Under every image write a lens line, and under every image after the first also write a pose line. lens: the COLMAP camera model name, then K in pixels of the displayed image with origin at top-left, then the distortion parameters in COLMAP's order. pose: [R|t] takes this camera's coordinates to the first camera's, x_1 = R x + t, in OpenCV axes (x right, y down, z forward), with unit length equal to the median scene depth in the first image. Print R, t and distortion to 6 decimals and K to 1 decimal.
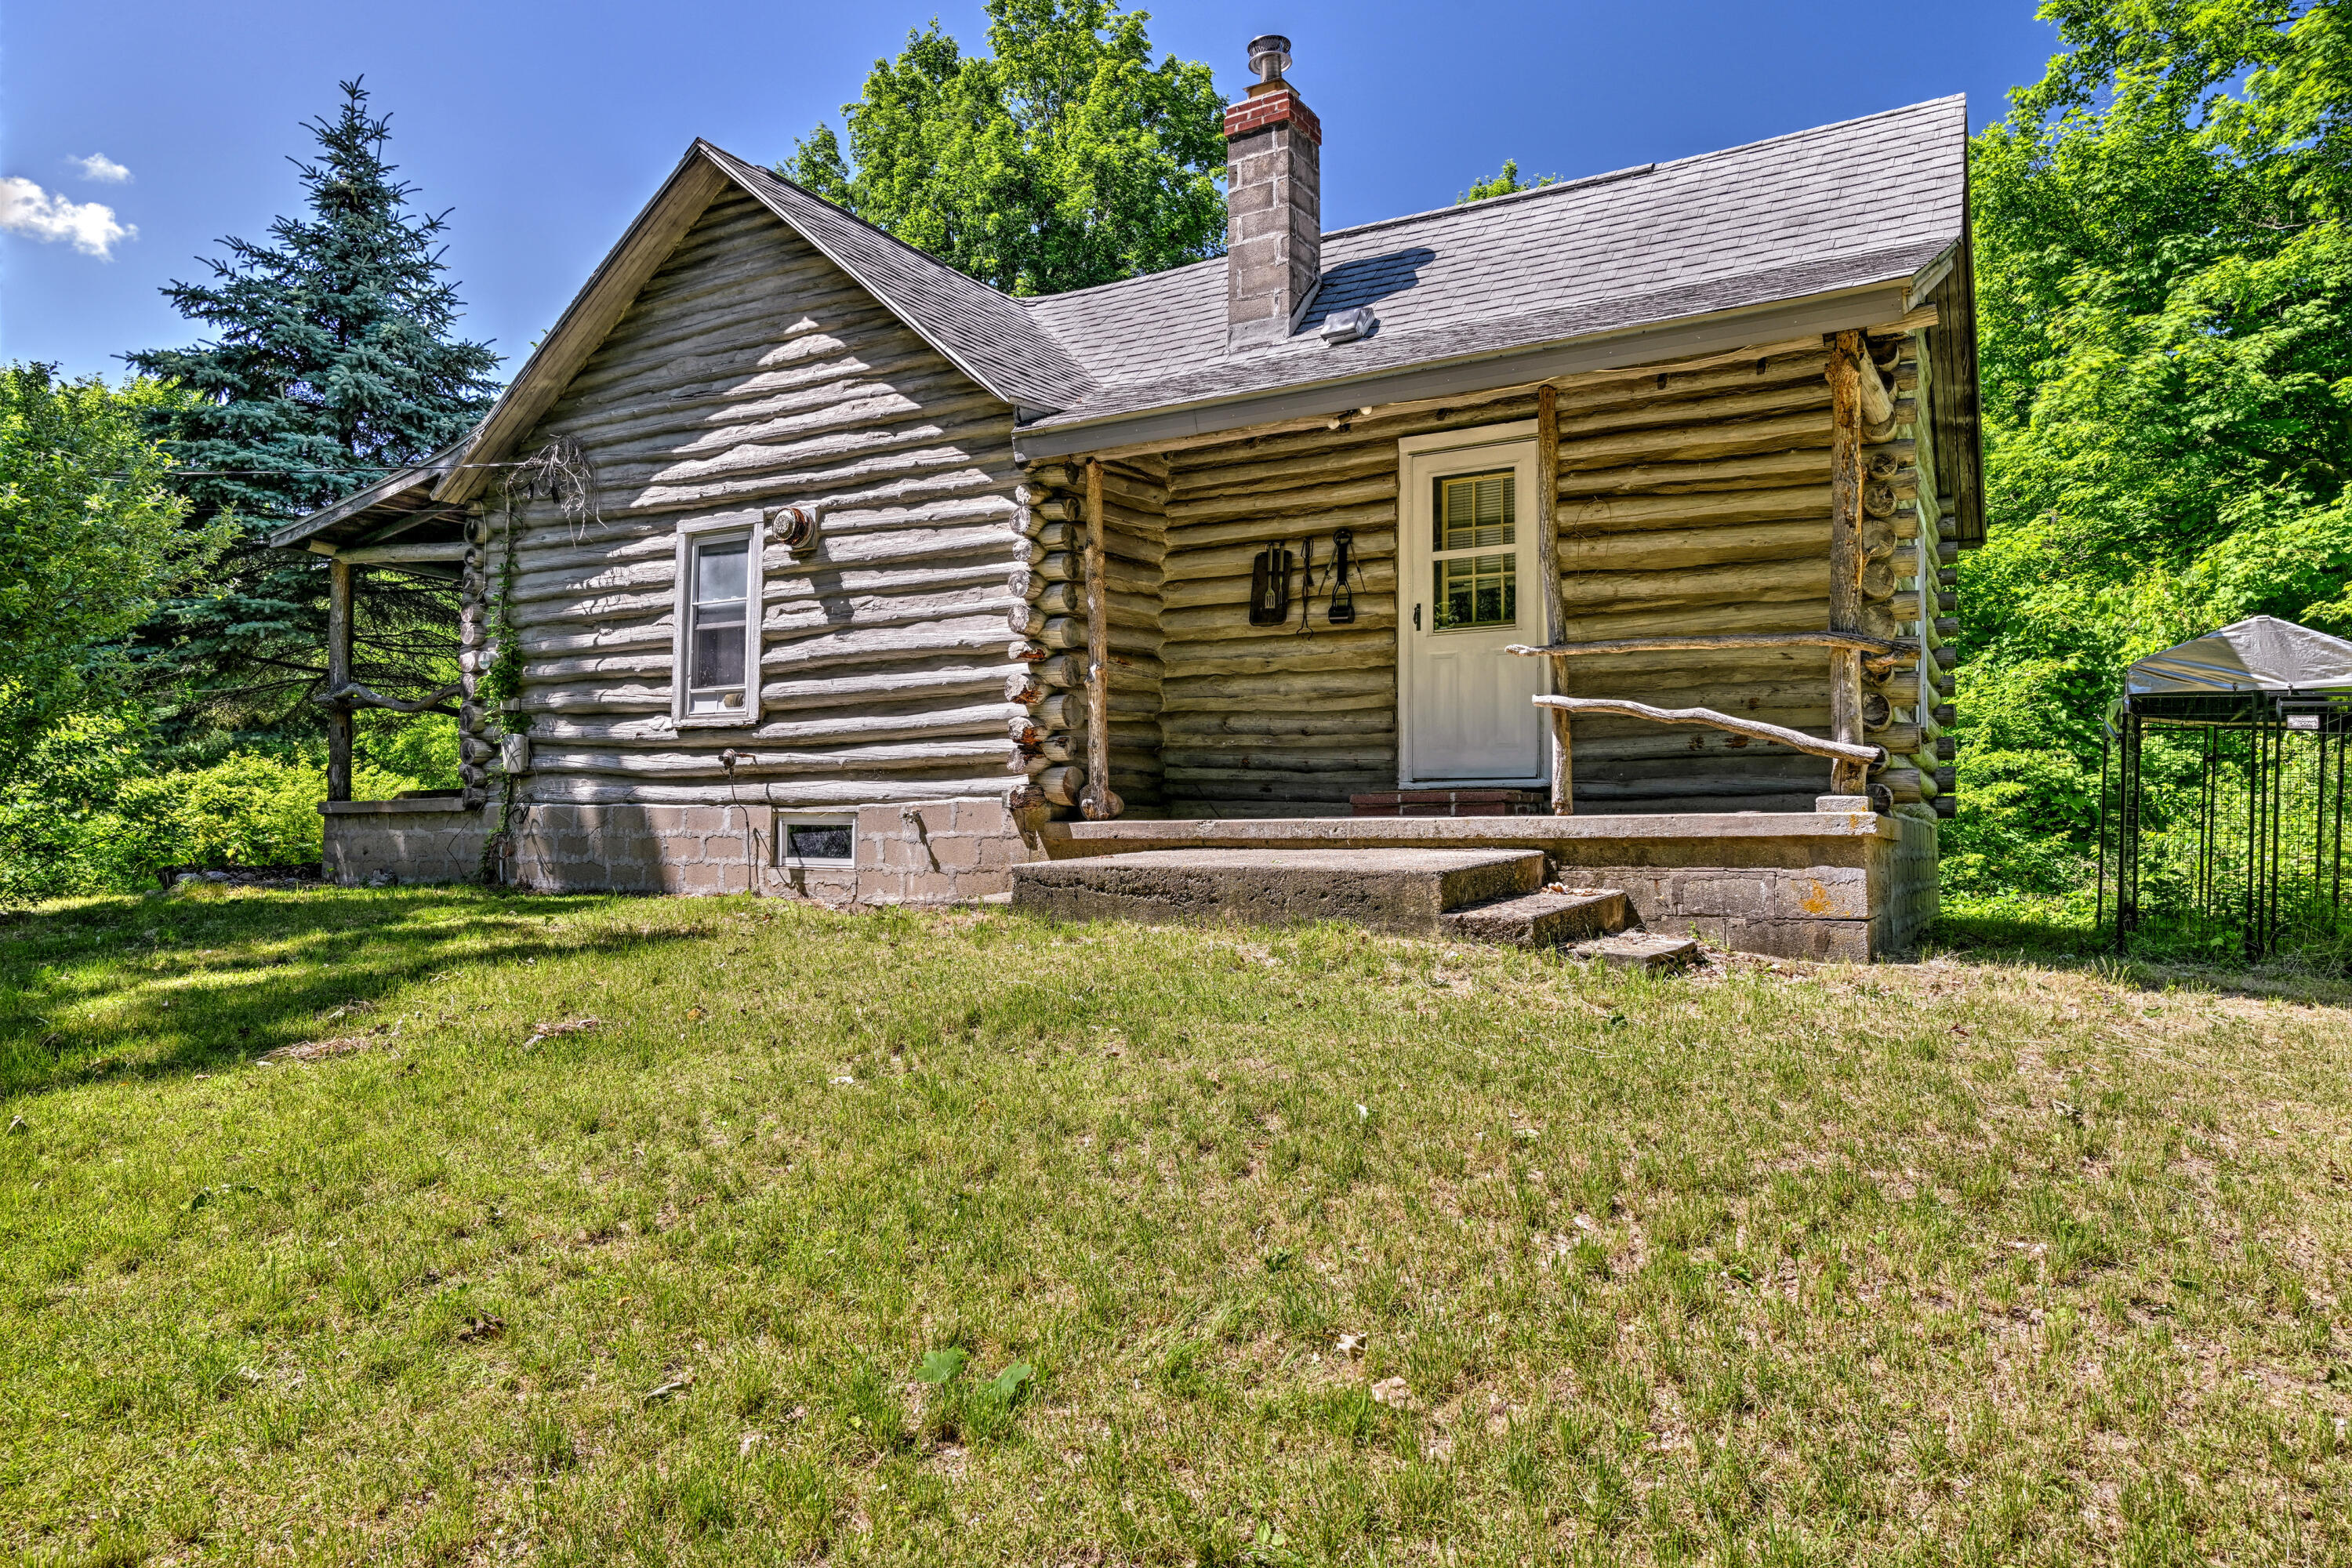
lens RADIAL K [[1597.7, 0, 1176.0], [0, 1597.7, 784.0], [0, 0, 1]] dist [0.000748, 0.000358]
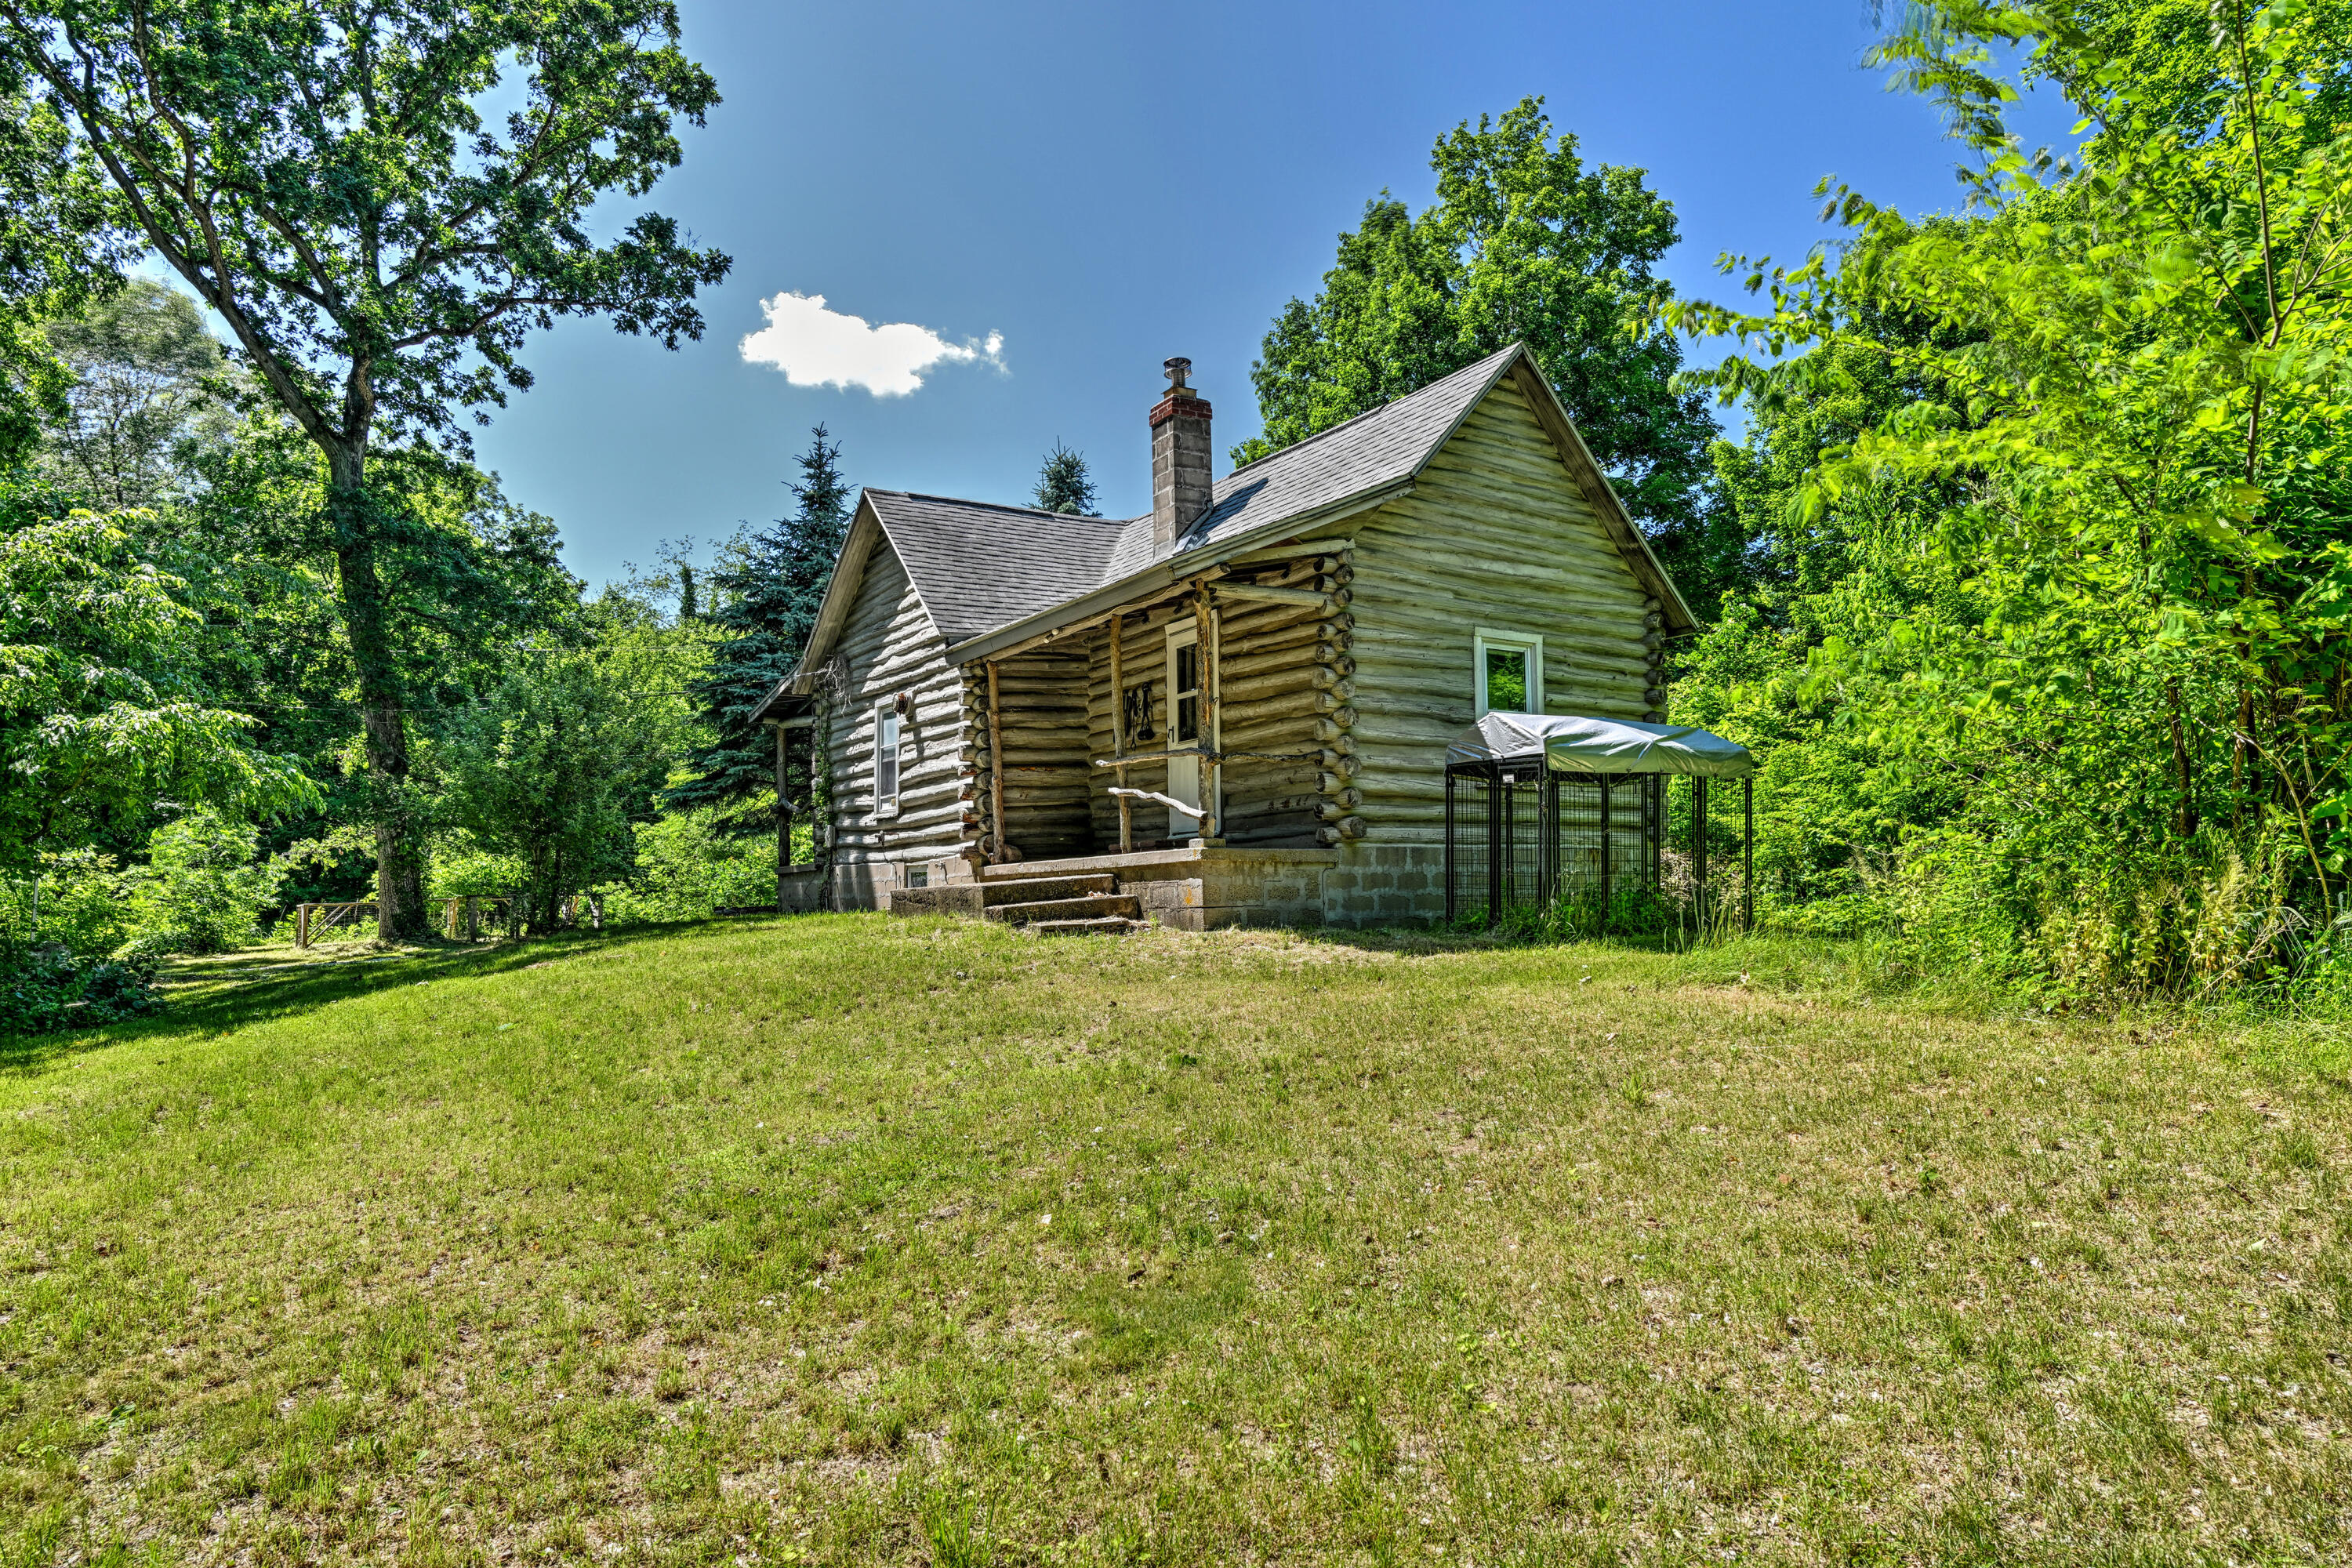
lens RADIAL K [[1597.7, 0, 1176.0], [0, 1597.7, 784.0], [0, 0, 1]] dist [0.000748, 0.000358]
pose [[0.881282, -0.059212, -0.468867, 0.831425], [0.046933, 0.998181, -0.037844, 0.008392], [0.470255, 0.011346, 0.882458, -0.405079]]
